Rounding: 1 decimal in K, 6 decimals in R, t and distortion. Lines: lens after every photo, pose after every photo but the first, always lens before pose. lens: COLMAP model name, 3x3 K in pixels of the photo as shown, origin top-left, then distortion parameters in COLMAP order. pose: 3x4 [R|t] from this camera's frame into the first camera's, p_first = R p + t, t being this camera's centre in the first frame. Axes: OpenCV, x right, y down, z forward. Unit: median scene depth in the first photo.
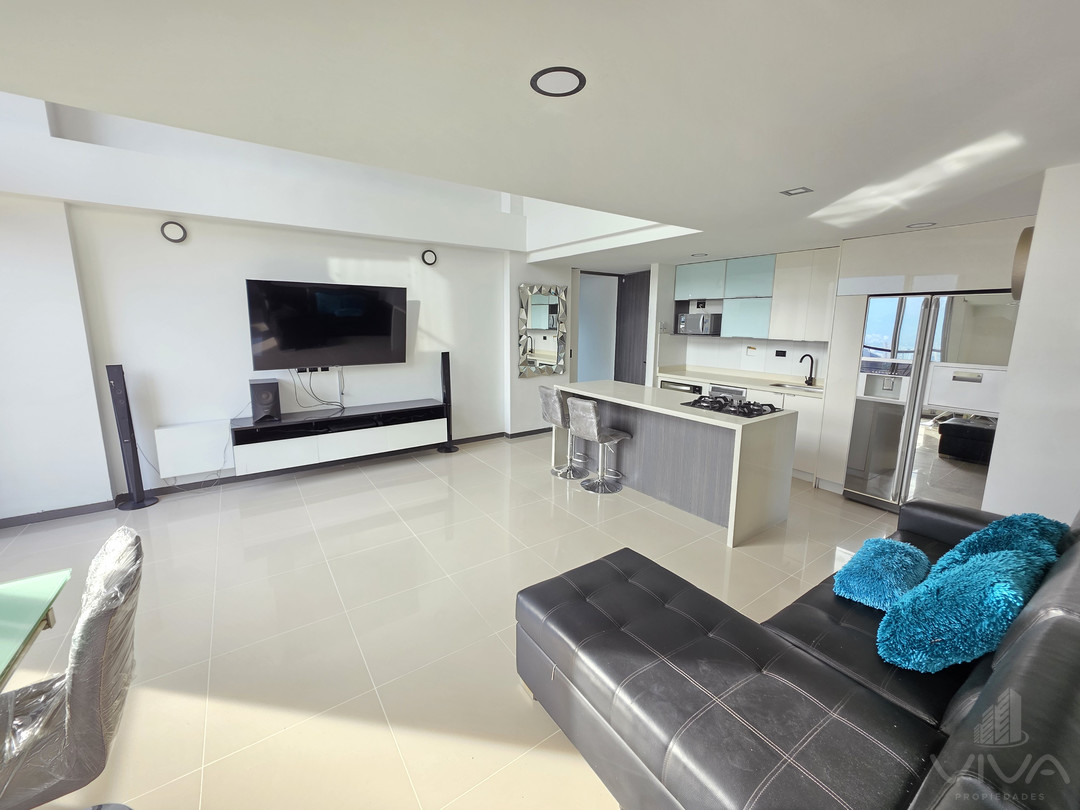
lens RADIAL K [[434.9, 0, 534.7], [0, 434.9, 397.5], [0, 0, 1]] dist [0.004352, -0.000445]
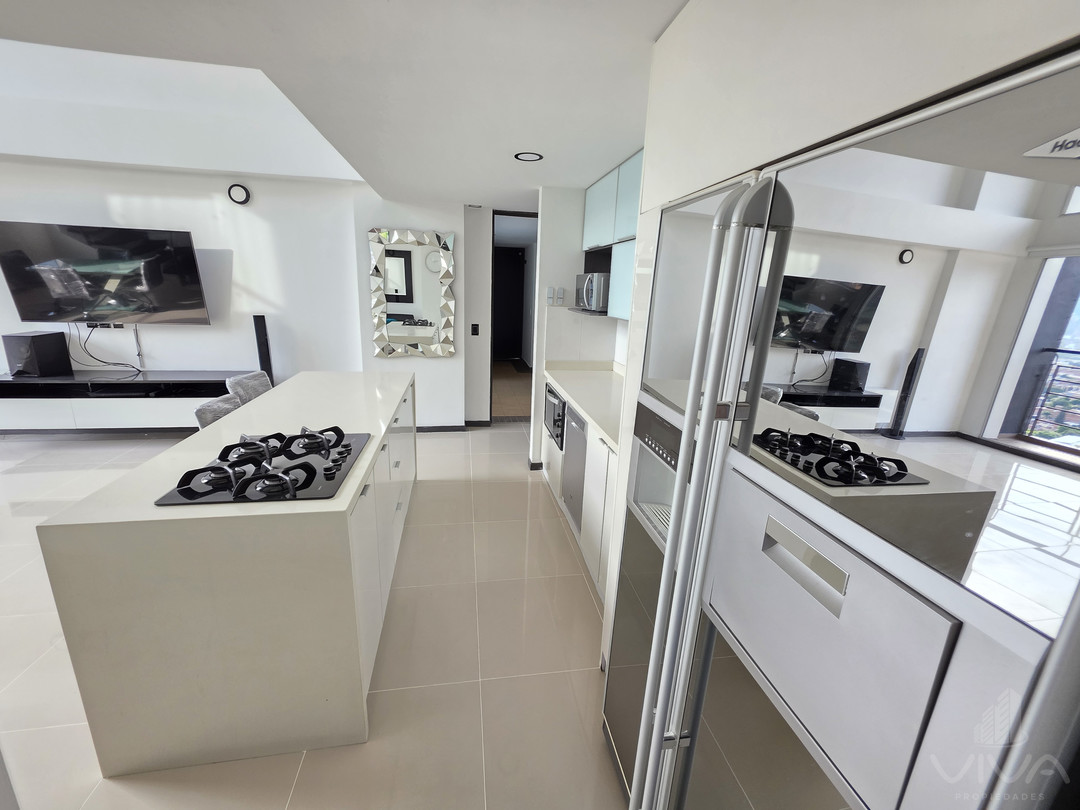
lens RADIAL K [[434.9, 0, 538.6], [0, 434.9, 396.0], [0, 0, 1]] dist [0.004352, -0.000445]
pose [[0.905607, 0.134295, -0.402295, 0.648282], [-0.105970, 0.990107, 0.091971, -0.091858], [0.410667, -0.040658, 0.910879, 0.509388]]
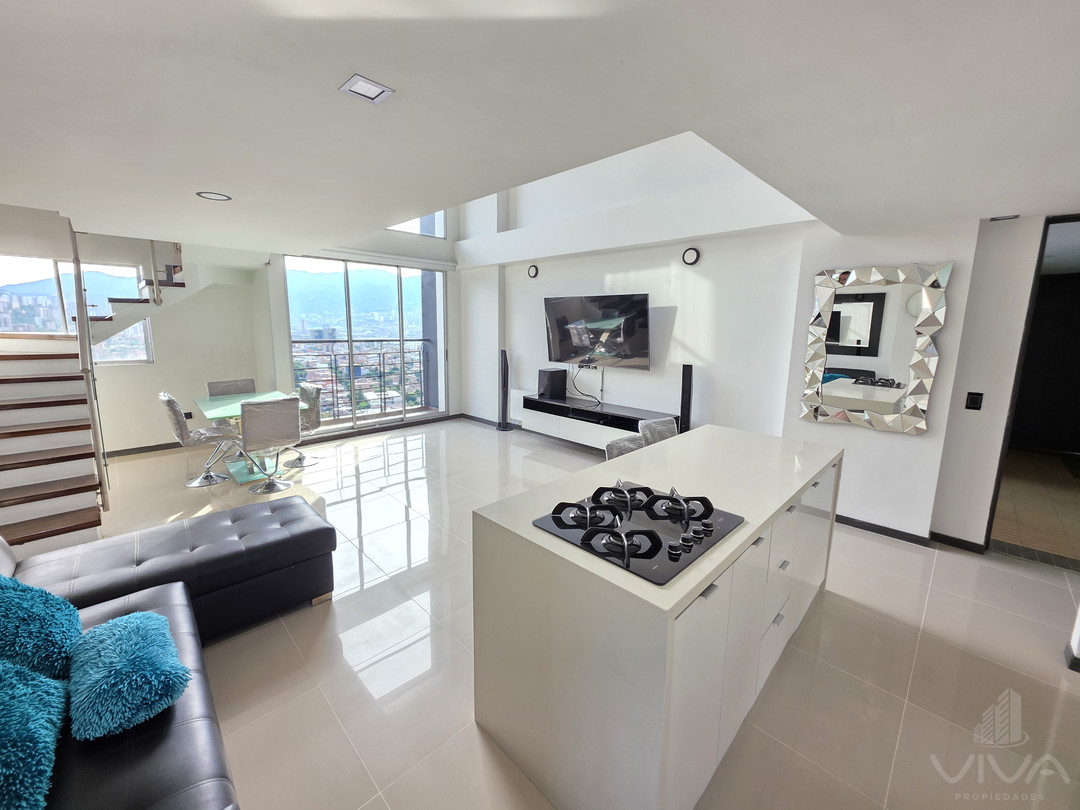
lens RADIAL K [[434.9, 0, 527.5], [0, 434.9, 390.4], [0, 0, 1]] dist [0.004352, -0.000445]
pose [[0.164544, 0.149955, -0.974904, 0.624381], [-0.180433, 0.976275, 0.119712, -0.108105], [0.969726, 0.156207, 0.187697, 0.583928]]
